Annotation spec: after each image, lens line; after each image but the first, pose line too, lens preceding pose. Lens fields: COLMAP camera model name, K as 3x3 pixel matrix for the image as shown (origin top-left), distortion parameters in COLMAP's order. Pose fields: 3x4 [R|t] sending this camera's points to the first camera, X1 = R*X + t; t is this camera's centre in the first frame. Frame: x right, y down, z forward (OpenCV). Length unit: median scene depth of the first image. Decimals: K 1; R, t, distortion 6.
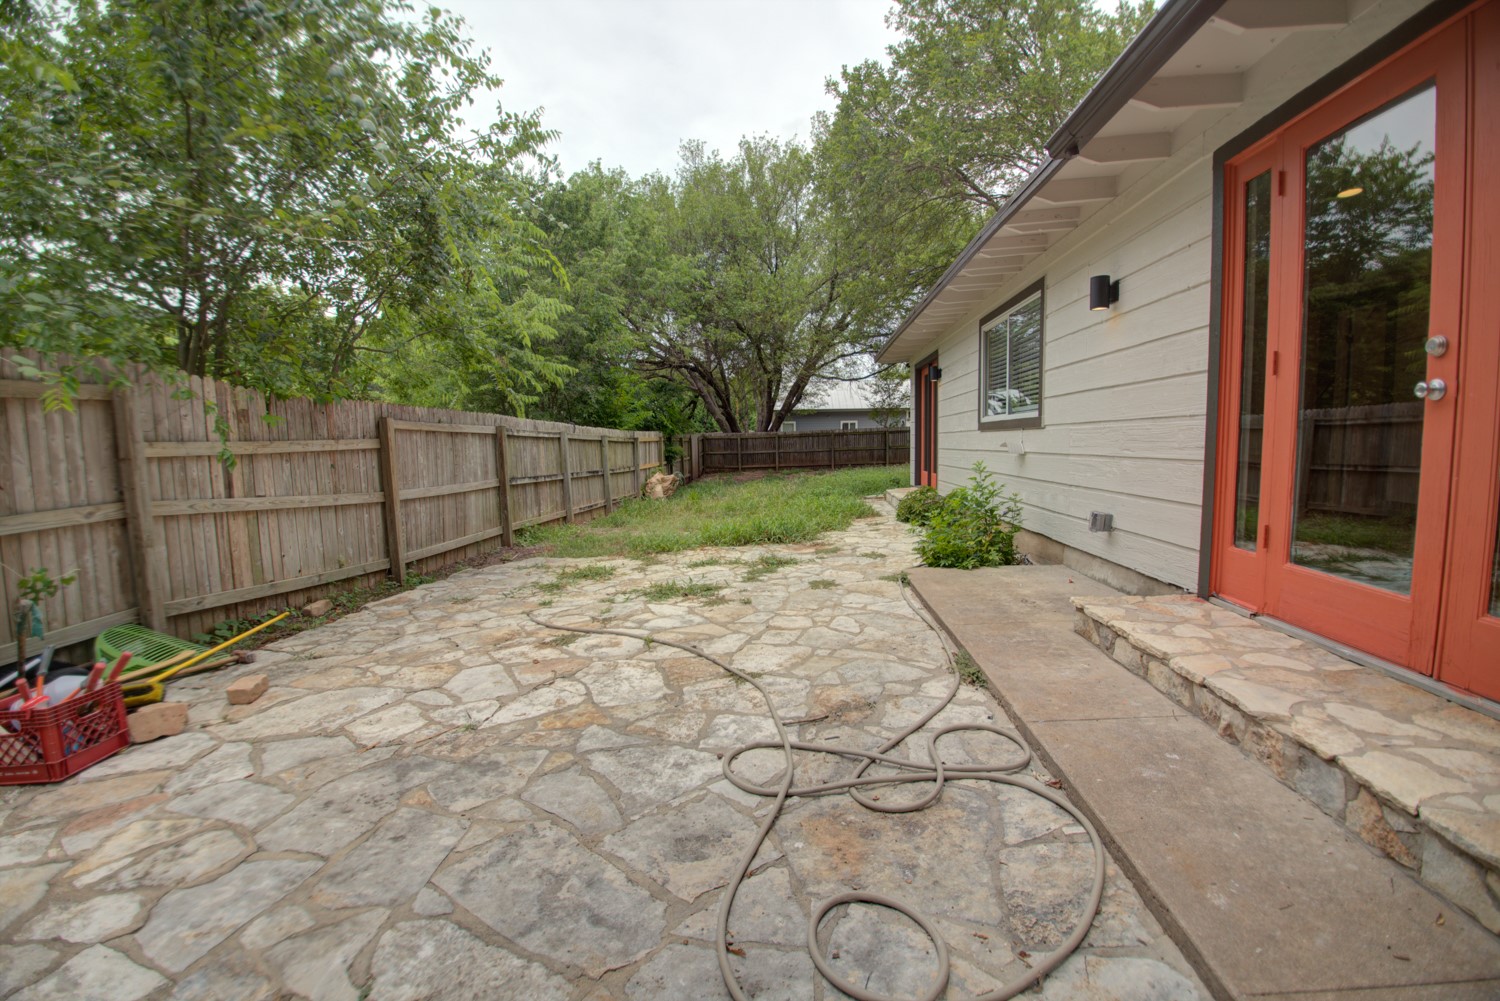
lens RADIAL K [[657.5, 0, 750.7], [0, 657.5, 501.6], [0, 0, 1]] dist [-0.030562, -0.000713]
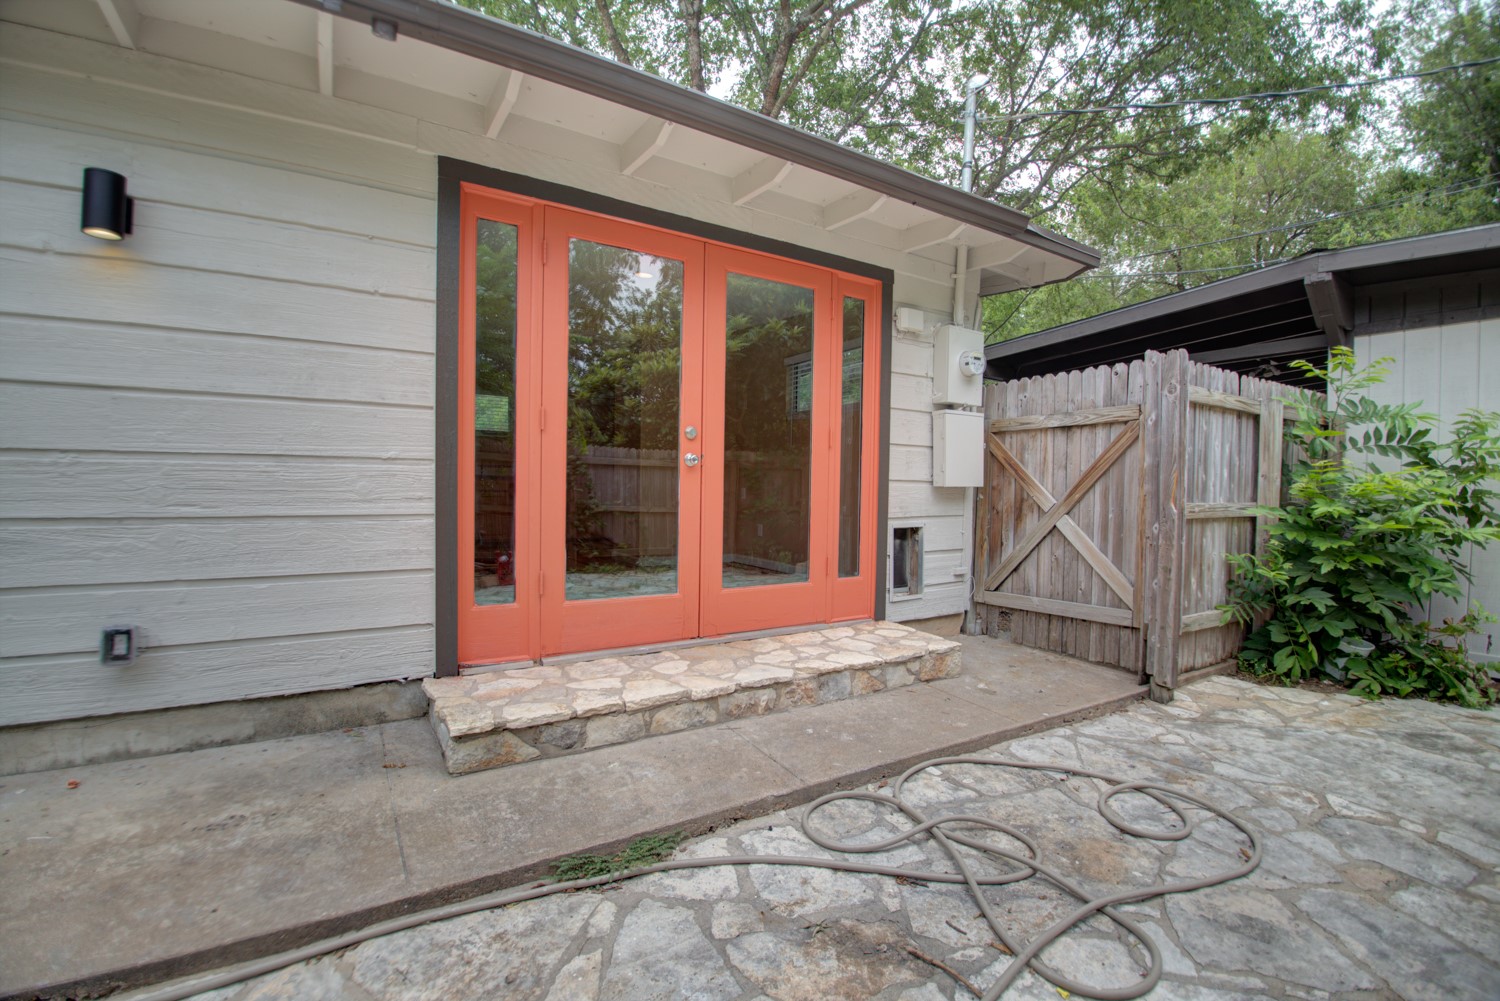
lens RADIAL K [[657.5, 0, 748.1], [0, 657.5, 499.1], [0, 0, 1]] dist [-0.030562, -0.000713]
pose [[-0.597443, -0.008048, 0.801871, -0.304126], [0.066055, 0.996058, 0.059212, -0.147896], [-0.799186, 0.088343, -0.594556, 1.641640]]
